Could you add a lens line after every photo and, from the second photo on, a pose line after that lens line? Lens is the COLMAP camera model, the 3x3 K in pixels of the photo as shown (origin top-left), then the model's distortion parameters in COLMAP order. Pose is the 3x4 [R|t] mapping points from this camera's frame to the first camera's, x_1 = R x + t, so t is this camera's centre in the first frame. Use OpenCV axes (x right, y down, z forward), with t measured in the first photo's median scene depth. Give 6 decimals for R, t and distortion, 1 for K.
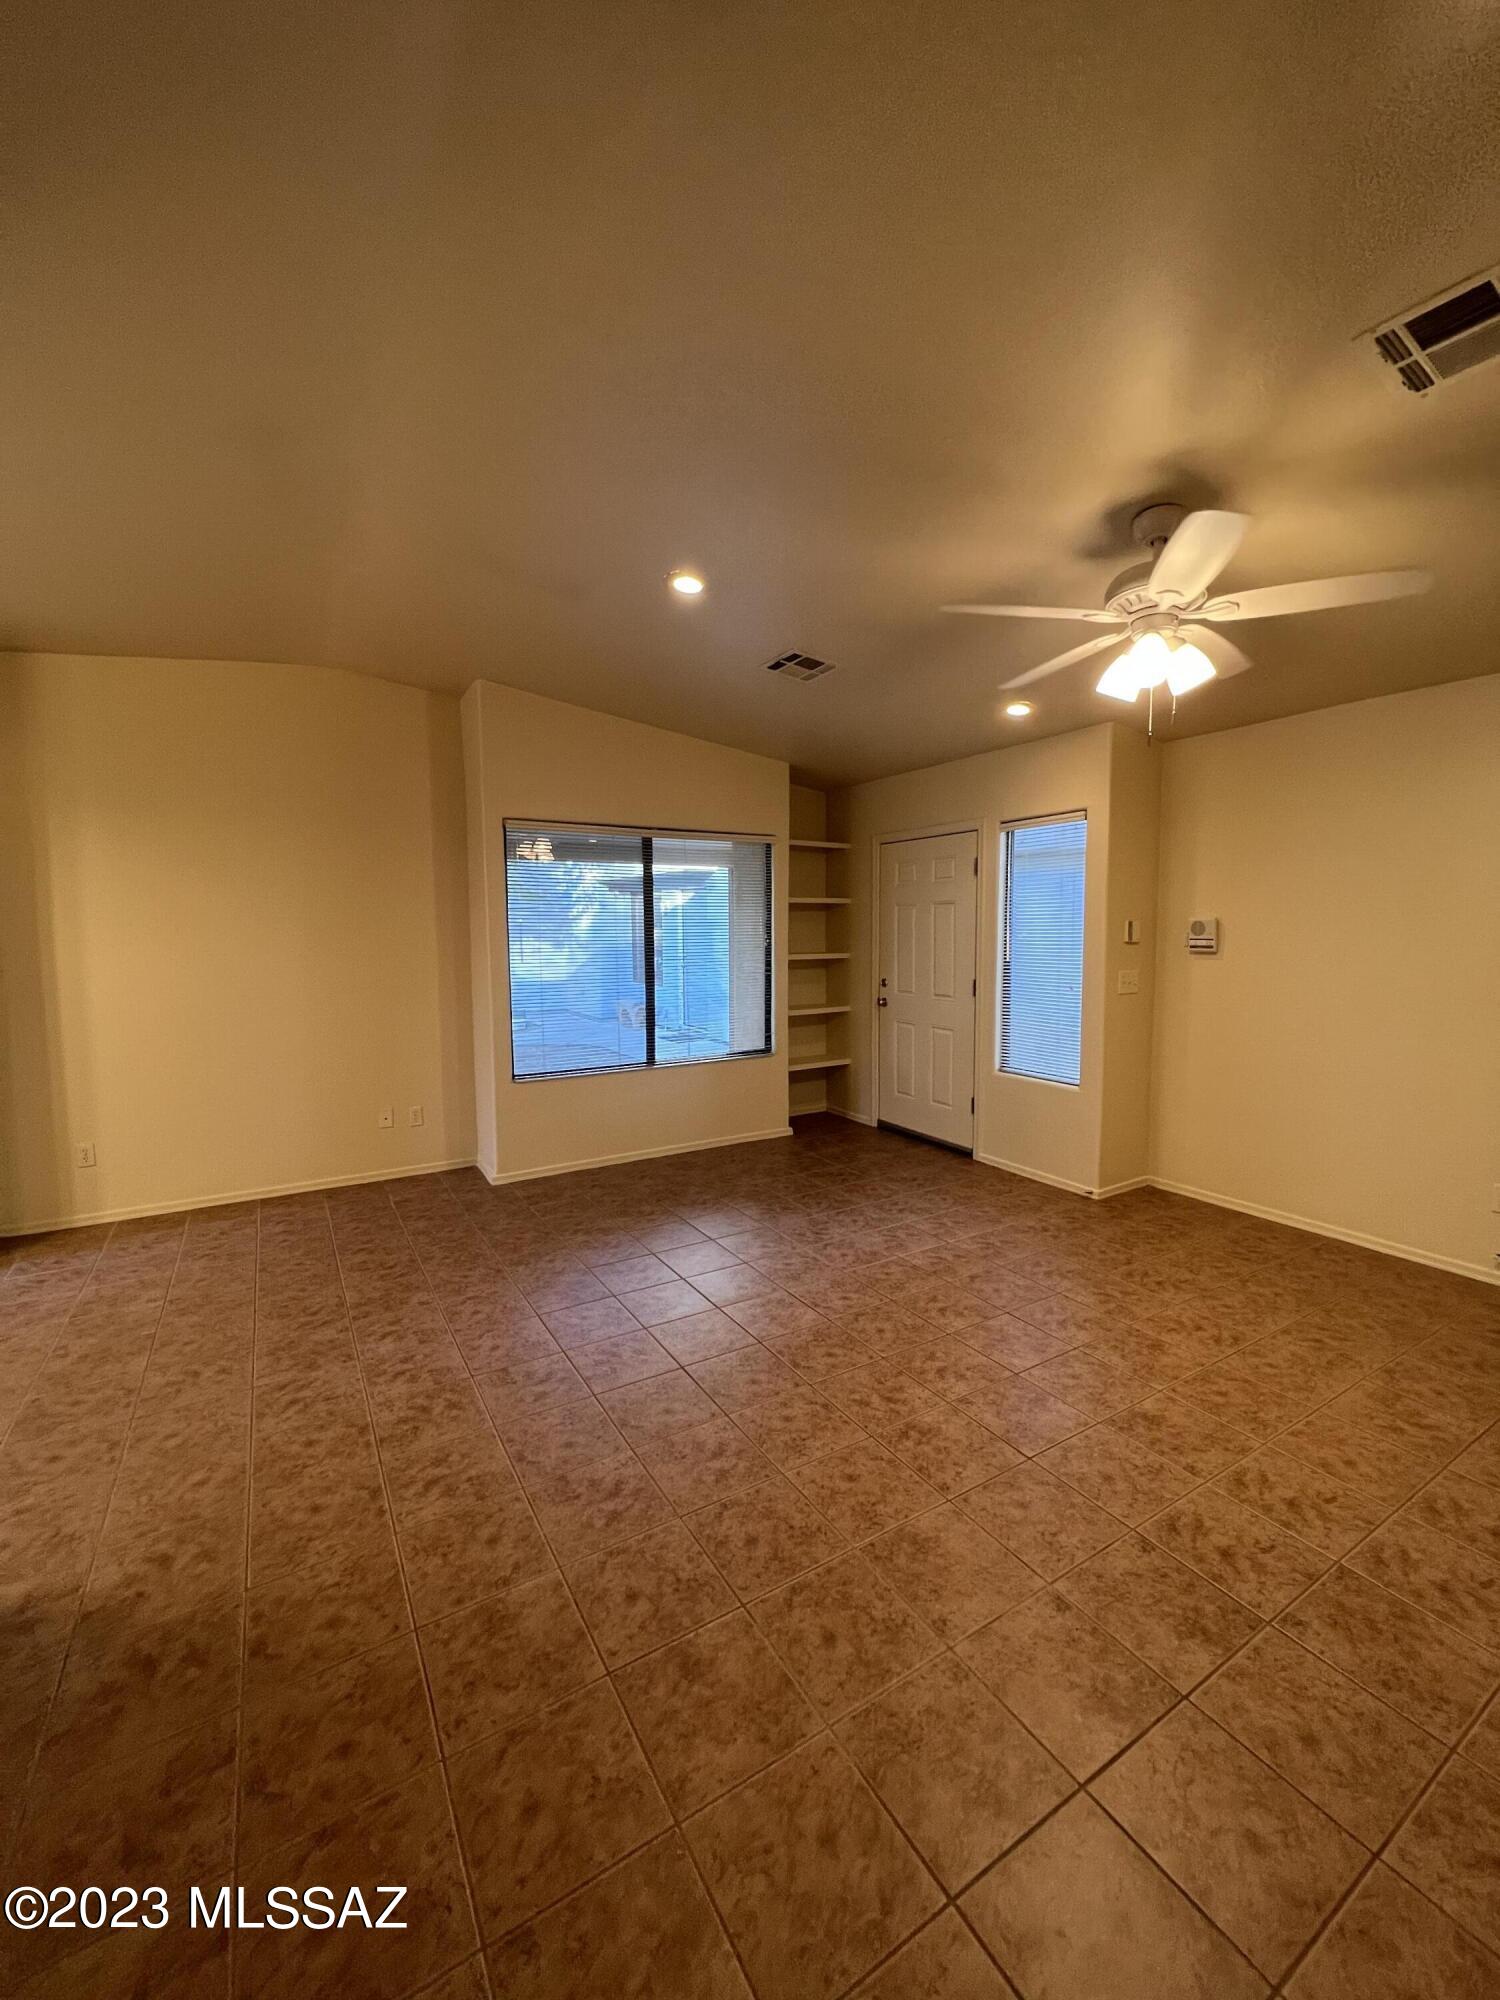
lens RADIAL K [[796.4, 0, 753.1], [0, 796.4, 995.6], [0, 0, 1]] dist [-0.003296, 0.001078]
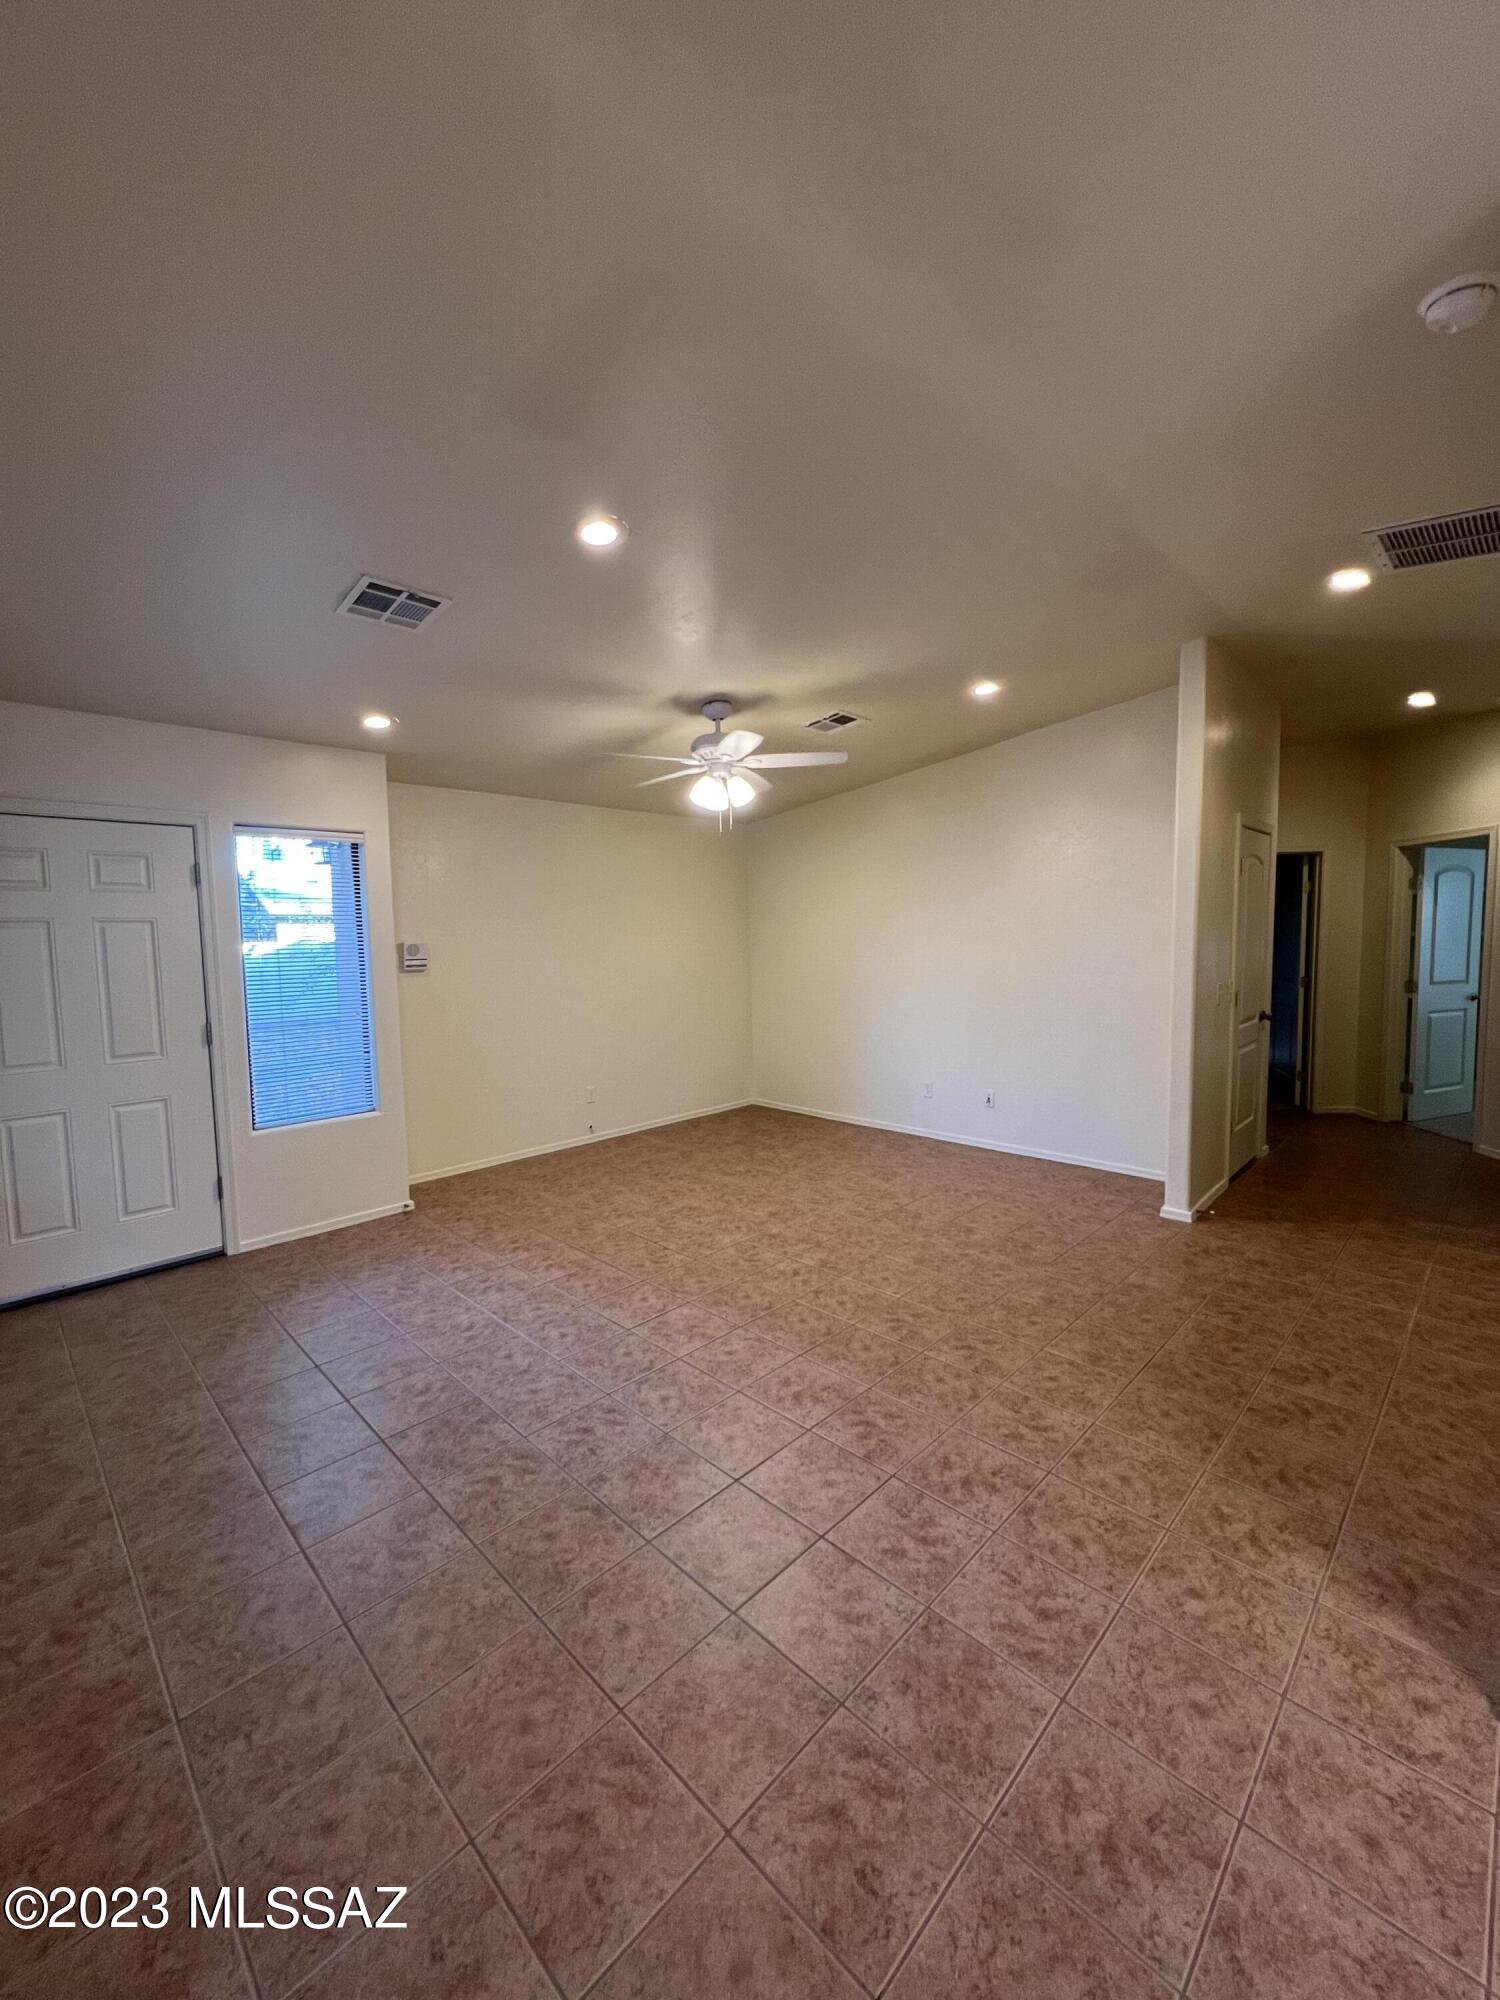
lens RADIAL K [[796.4, 0, 753.1], [0, 796.4, 995.6], [0, 0, 1]] dist [-0.003296, 0.001078]
pose [[-0.239373, -0.065729, 0.968700, -1.151114], [0.100959, 0.990613, 0.092163, -0.126326], [-0.965664, 0.119860, -0.230490, 1.330314]]
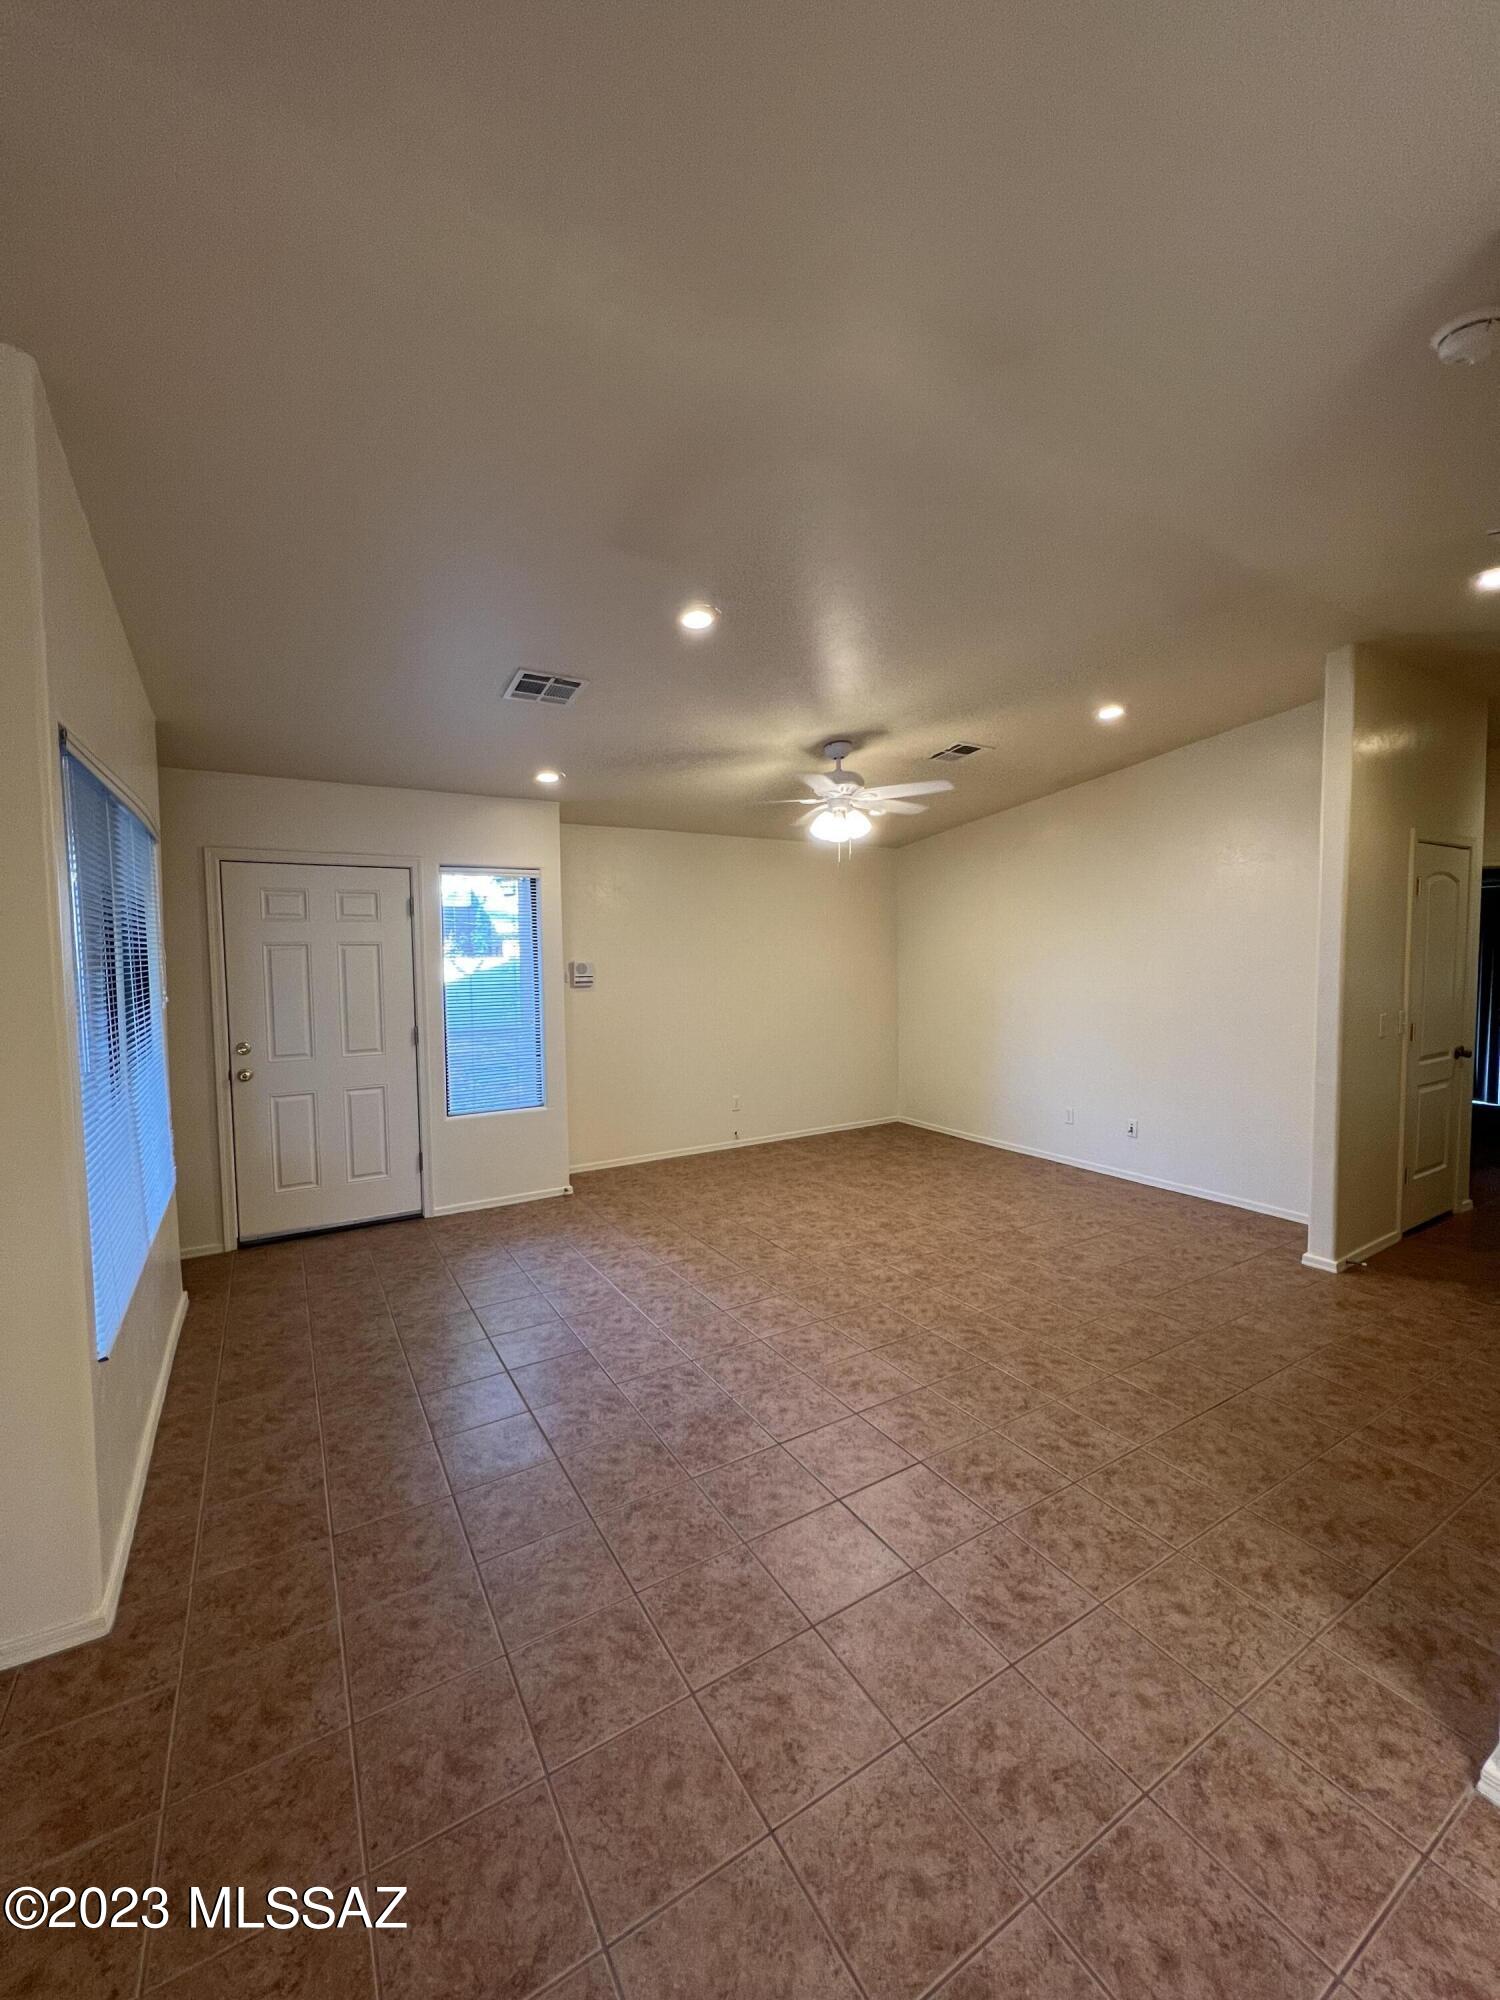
lens RADIAL K [[796.4, 0, 753.1], [0, 796.4, 995.6], [0, 0, 1]] dist [-0.003296, 0.001078]
pose [[0.004403, -0.047706, 0.998852, -1.298881], [0.096728, 0.994198, 0.047058, -0.124122], [-0.995301, 0.096410, 0.008992, 1.178471]]
